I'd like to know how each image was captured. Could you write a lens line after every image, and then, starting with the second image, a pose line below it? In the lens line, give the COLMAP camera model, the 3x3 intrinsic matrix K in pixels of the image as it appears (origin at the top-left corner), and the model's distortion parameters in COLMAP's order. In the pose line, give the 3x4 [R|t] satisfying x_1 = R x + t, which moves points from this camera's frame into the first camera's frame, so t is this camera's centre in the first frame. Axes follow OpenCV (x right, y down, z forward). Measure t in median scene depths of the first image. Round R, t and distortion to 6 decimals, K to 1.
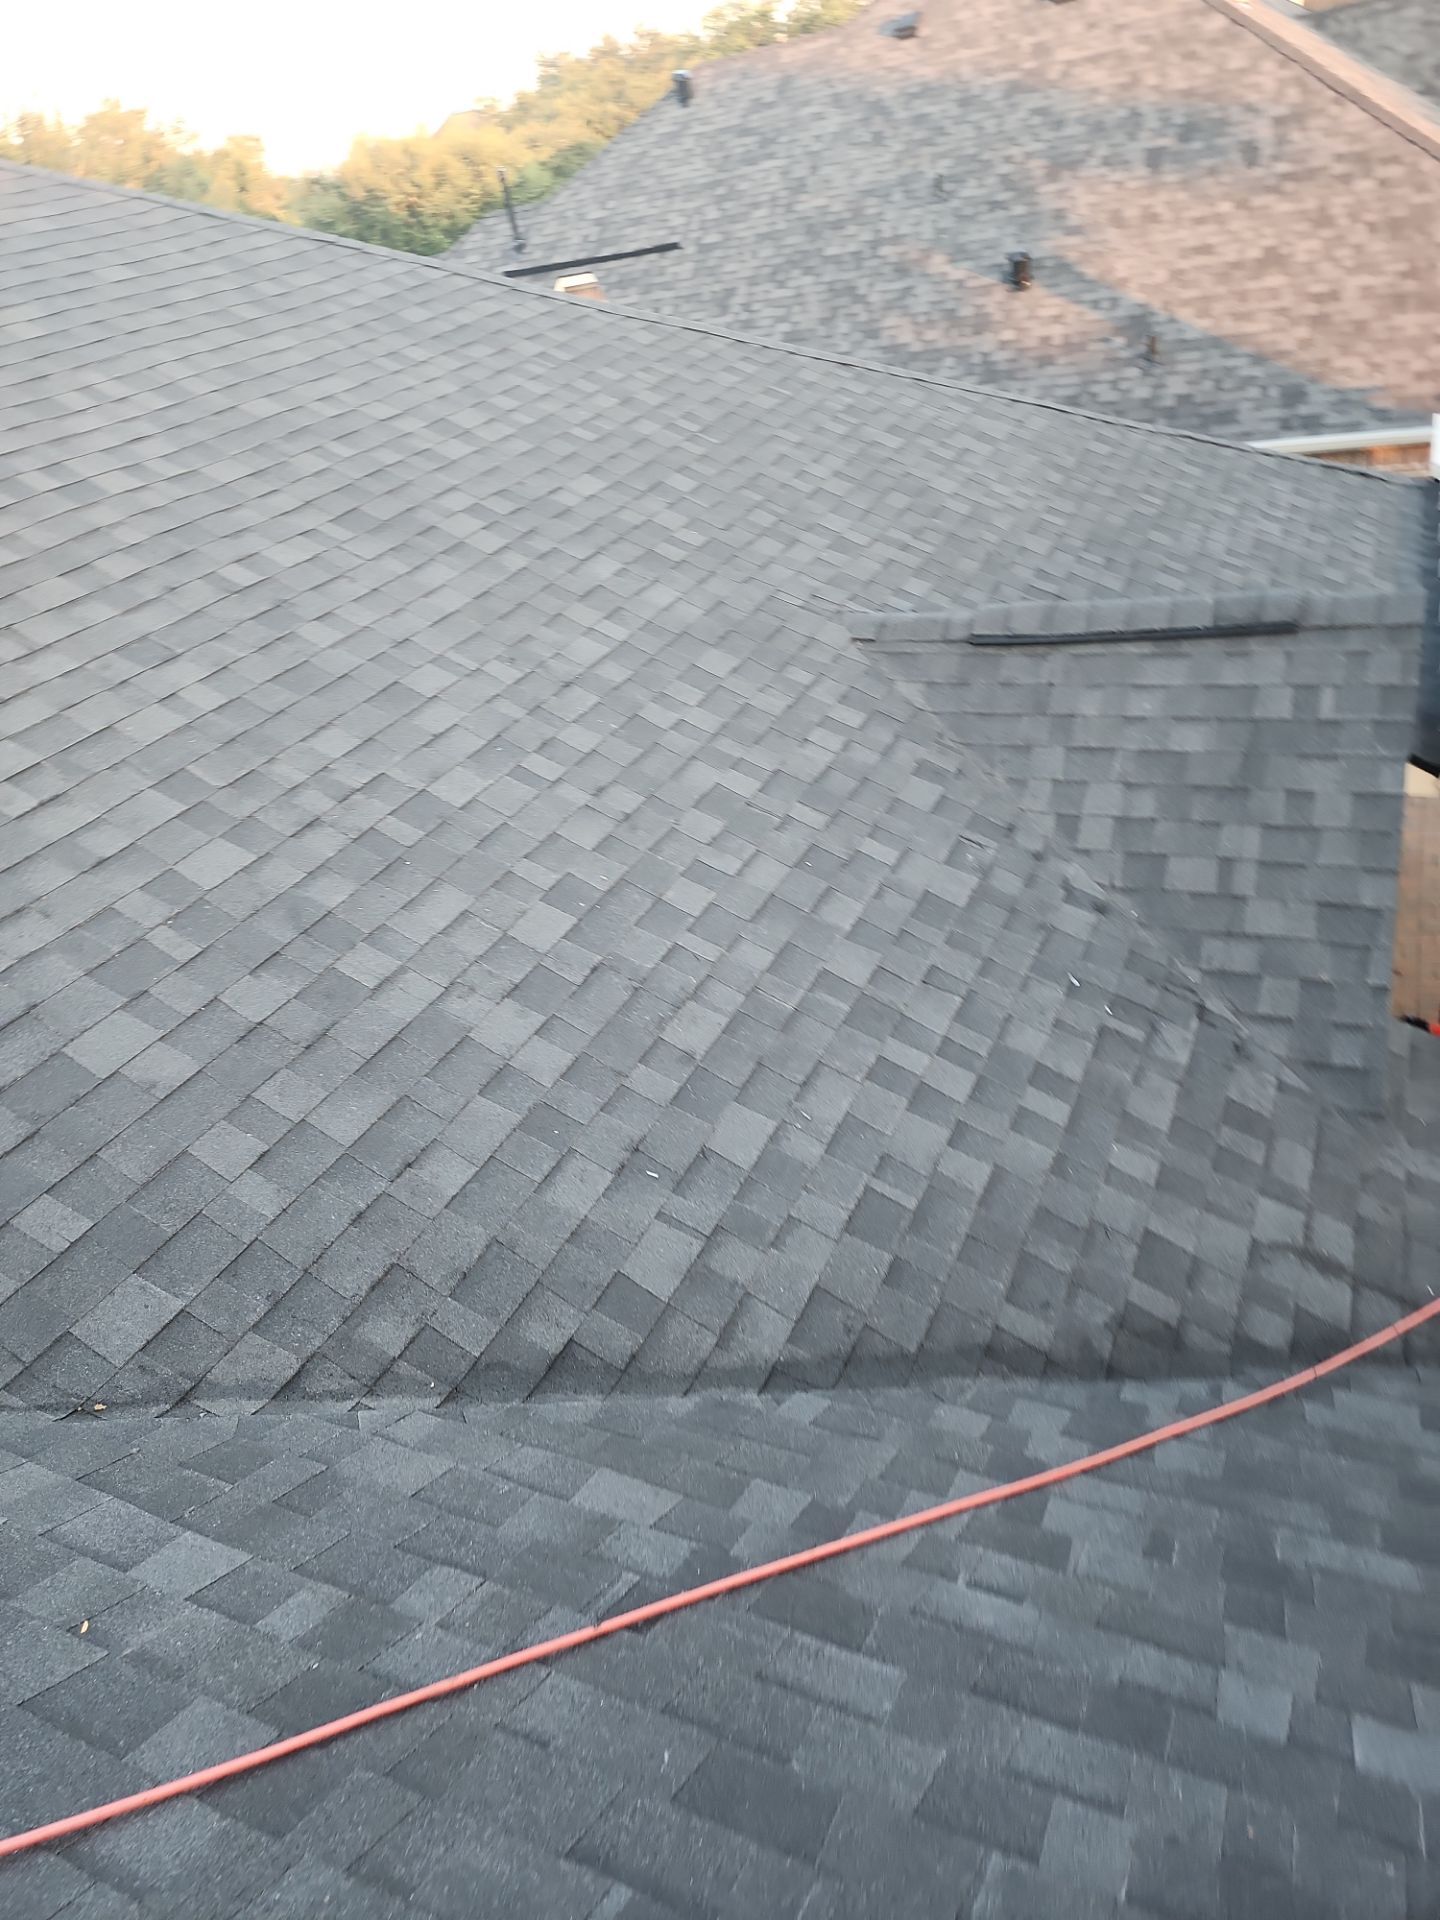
lens RADIAL K [[1319.9, 0, 715.4], [0, 1319.9, 933.9], [0, 0, 1]] dist [0.103261, -0.079908]
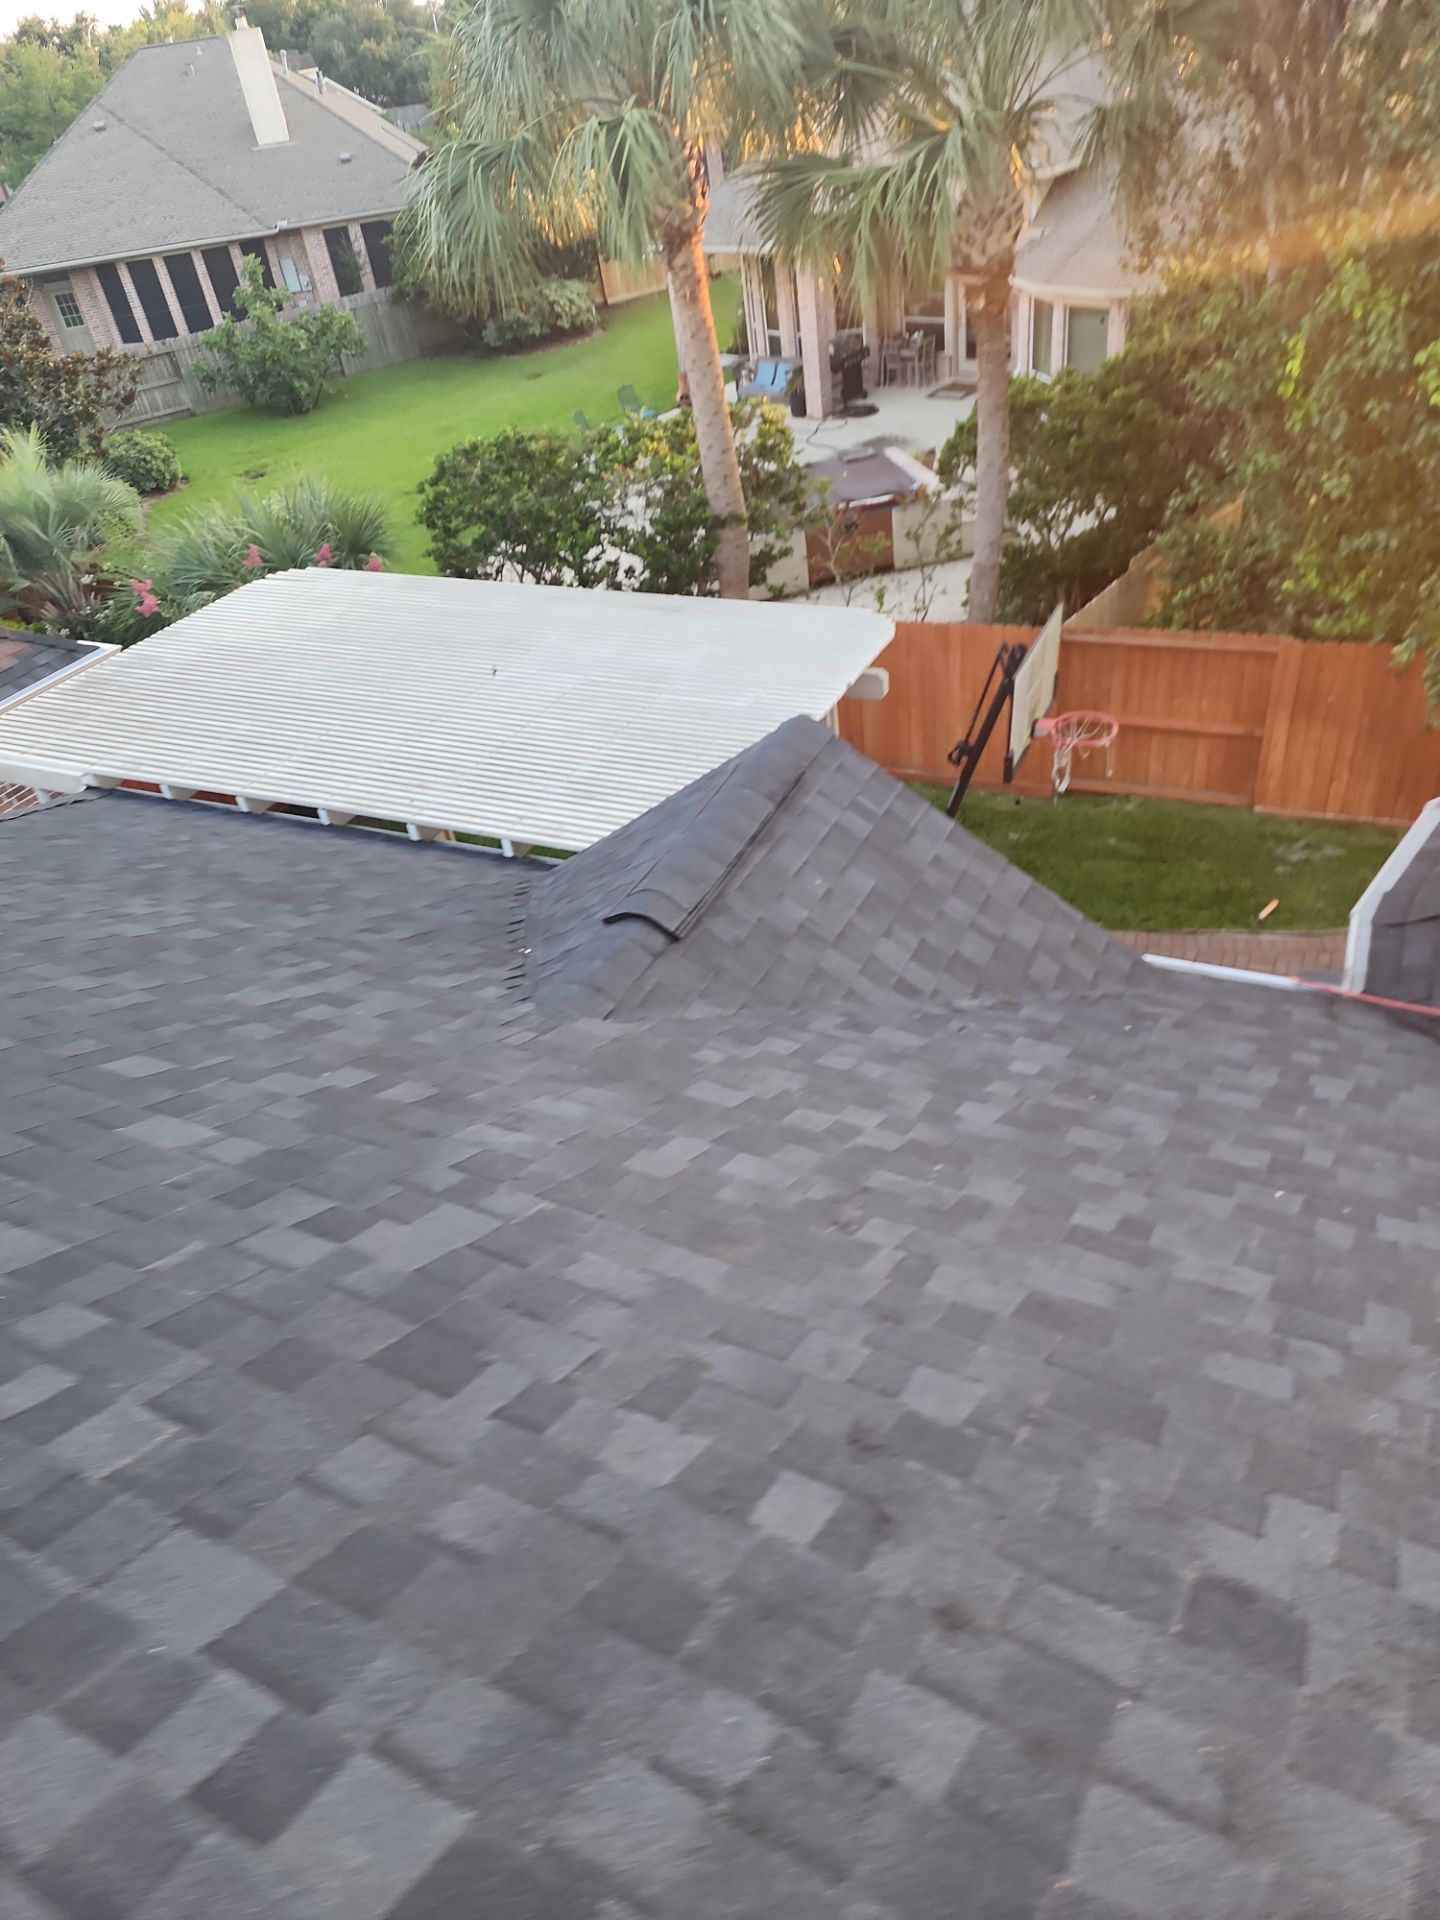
lens RADIAL K [[1275.9, 0, 699.7], [0, 1275.9, 961.3], [0, 0, 1]] dist [0.088184, -0.068585]
pose [[0.067119, -0.465917, 0.882279, -0.687168], [0.620012, 0.712290, 0.328982, -0.576722], [-0.781716, 0.524943, 0.336682, 0.836279]]
